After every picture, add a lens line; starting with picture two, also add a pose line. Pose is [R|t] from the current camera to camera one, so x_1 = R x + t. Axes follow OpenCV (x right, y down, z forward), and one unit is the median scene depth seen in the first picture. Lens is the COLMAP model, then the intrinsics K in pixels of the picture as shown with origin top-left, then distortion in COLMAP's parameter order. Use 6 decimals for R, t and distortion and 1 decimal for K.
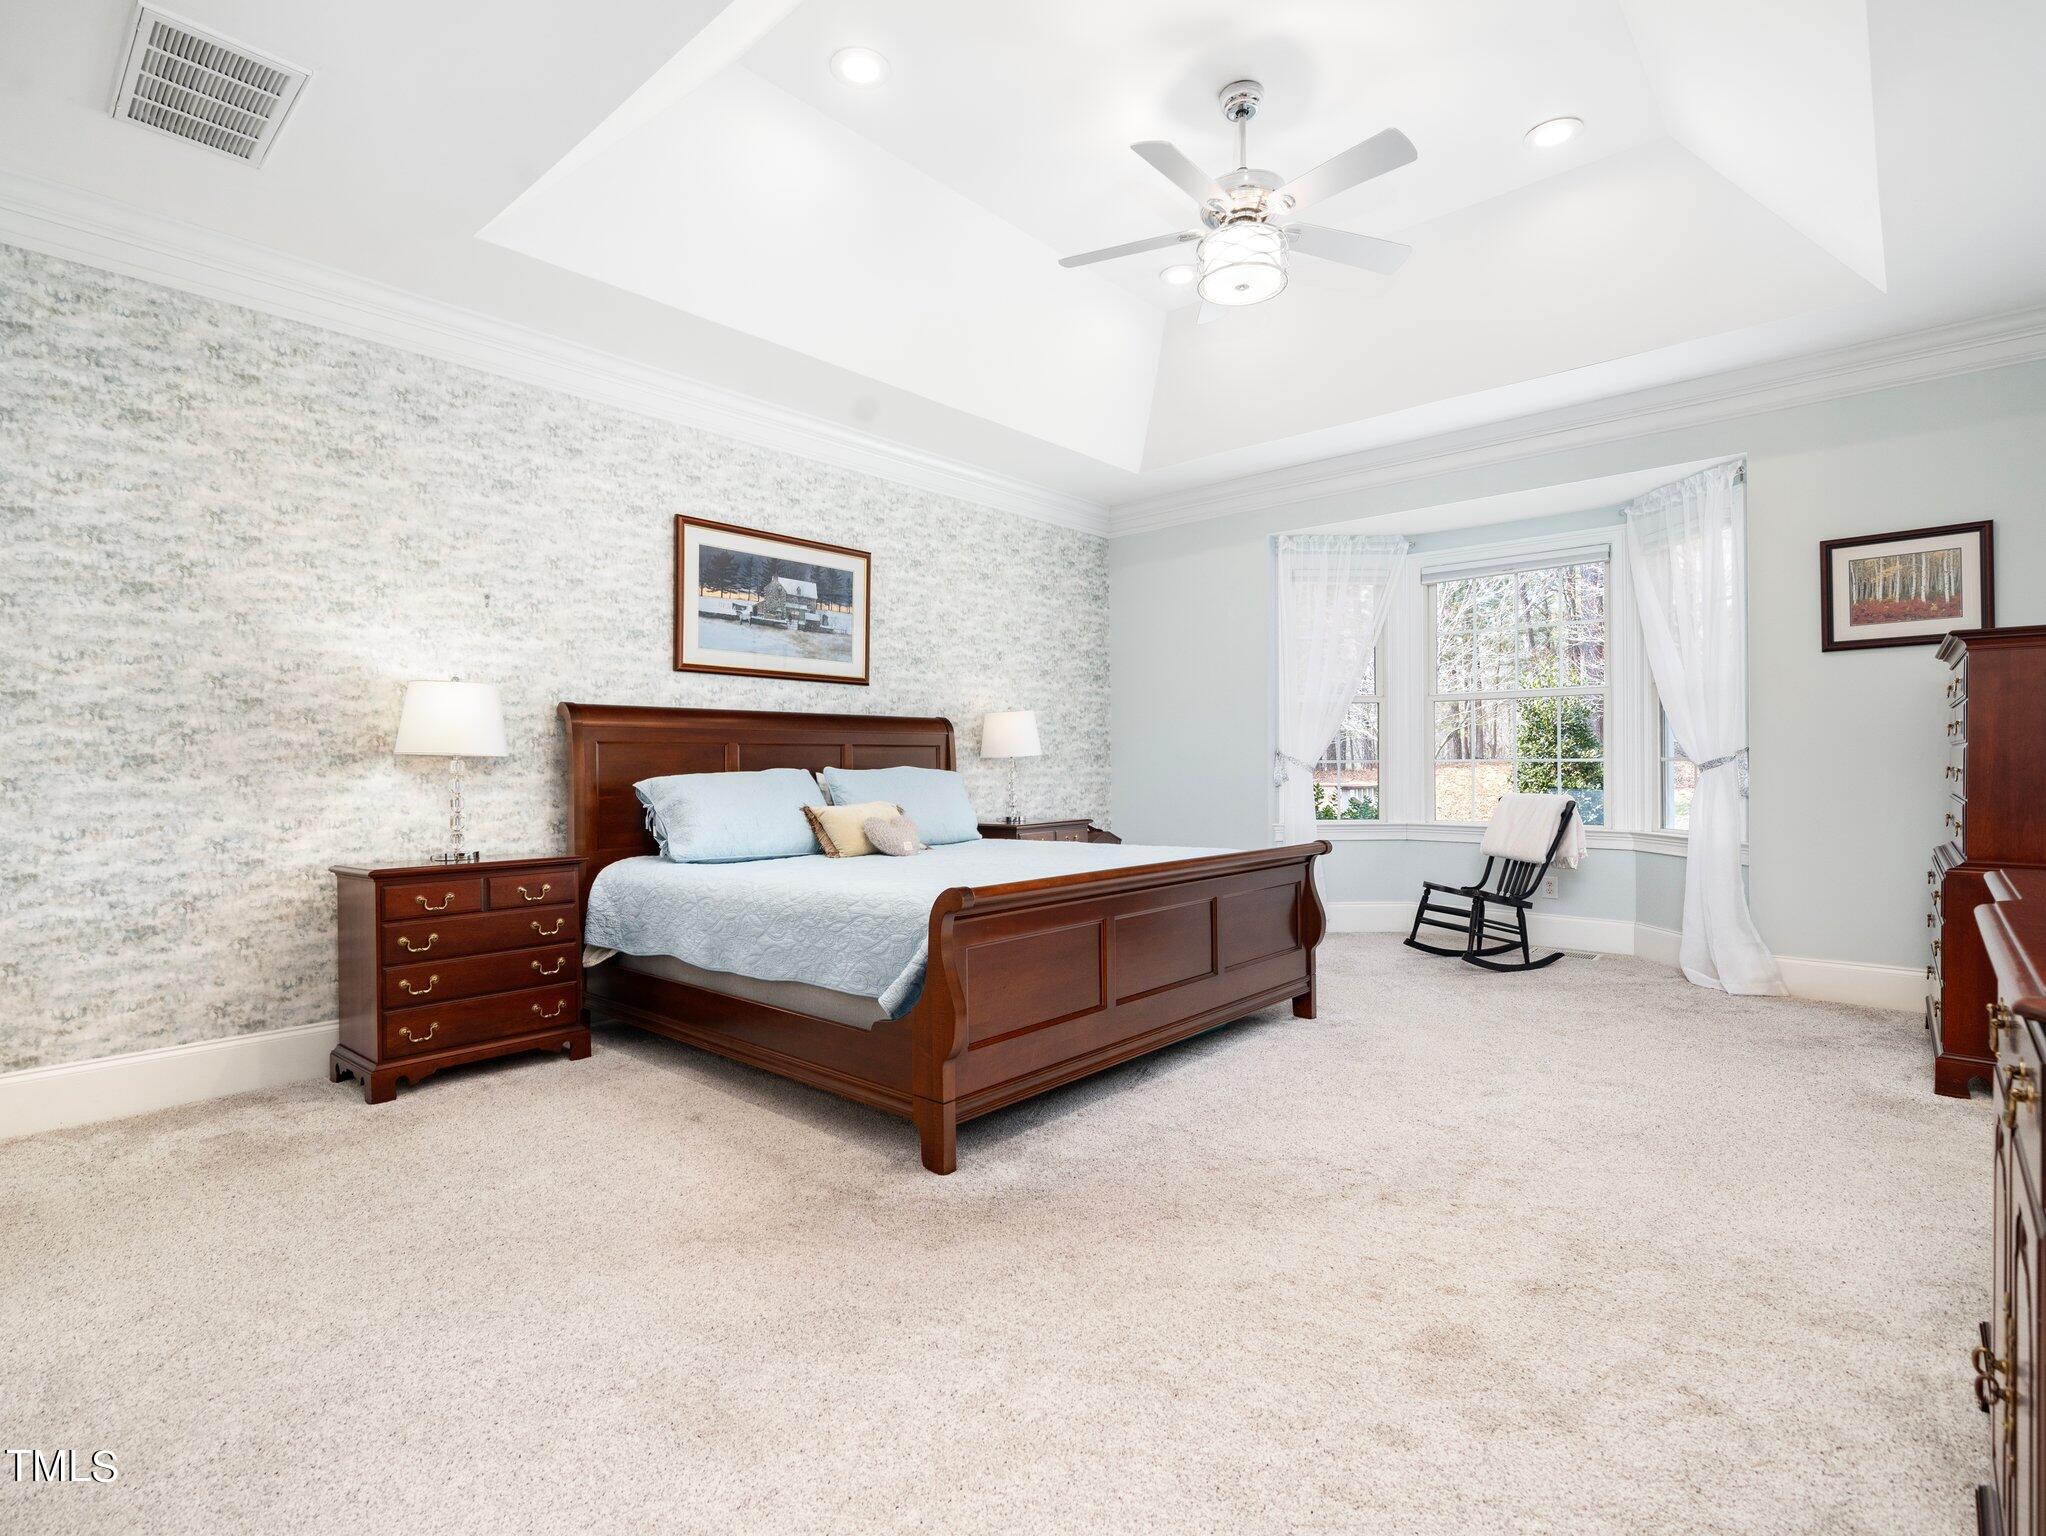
lens RADIAL K [[1025.7, 0, 1020.1], [0, 1025.7, 772.2], [0, 0, 1]] dist [0.009836, -0.001573]
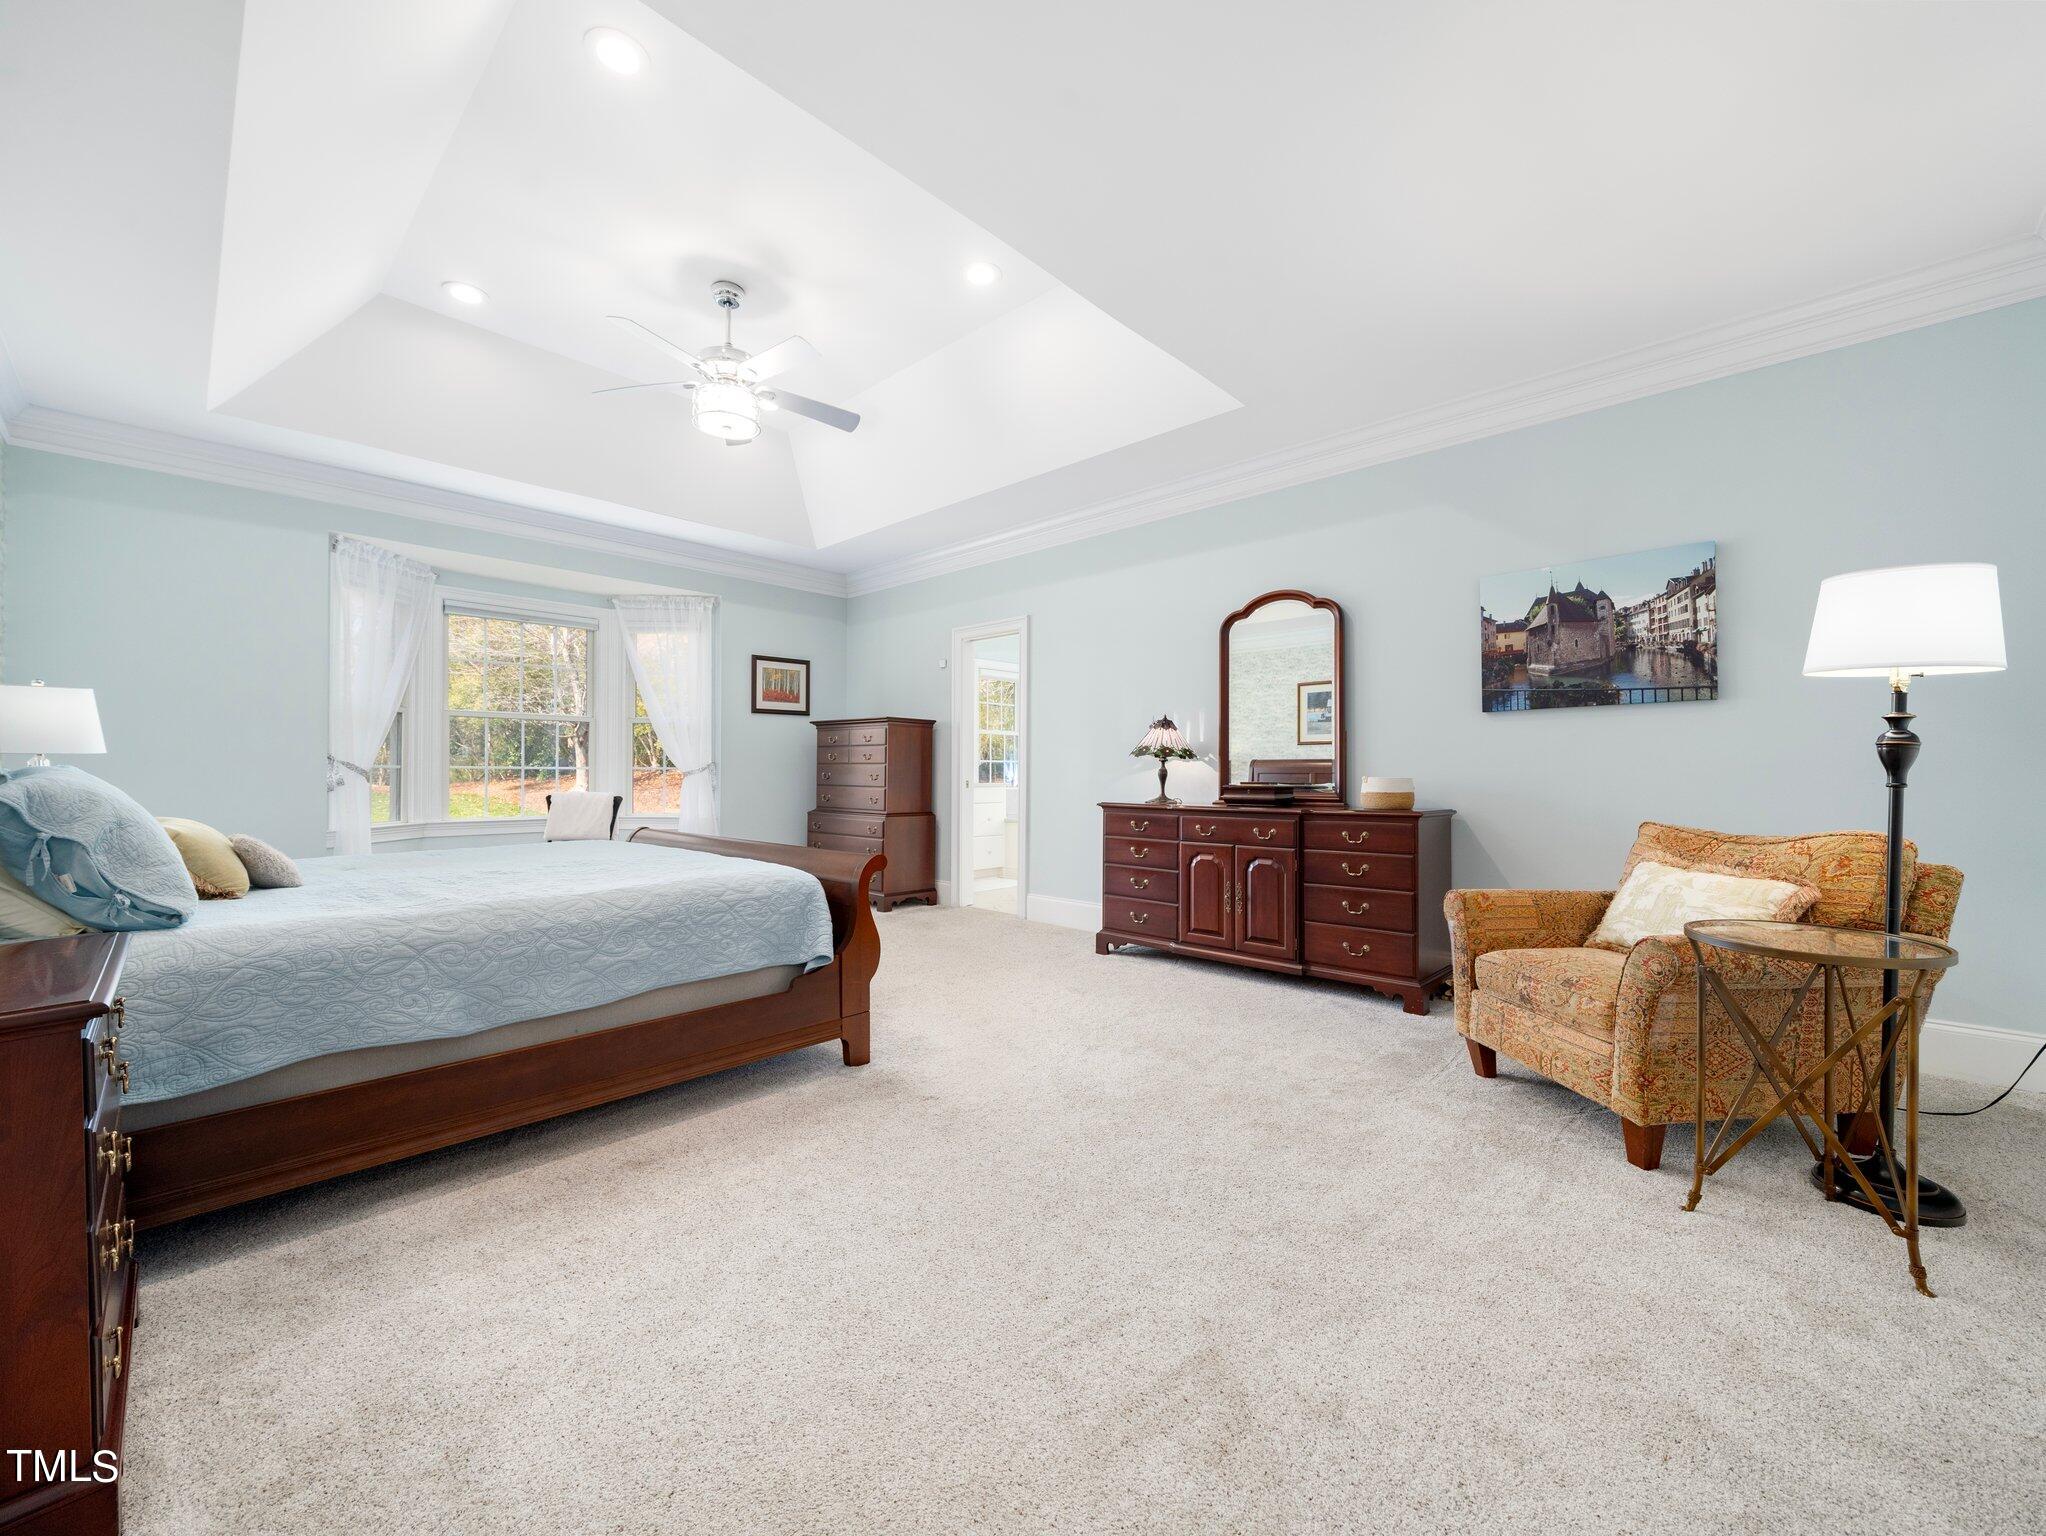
lens RADIAL K [[838.4, 0, 1020.7], [0, 838.4, 773.4], [0, 0, 1]] dist [-0.010983, 0.000029]
pose [[0.011169, 0.006858, 0.999914, -0.813857], [0.003073, 0.999972, -0.006893, 0.006952], [-0.999933, 0.003149, 0.011147, 0.529432]]
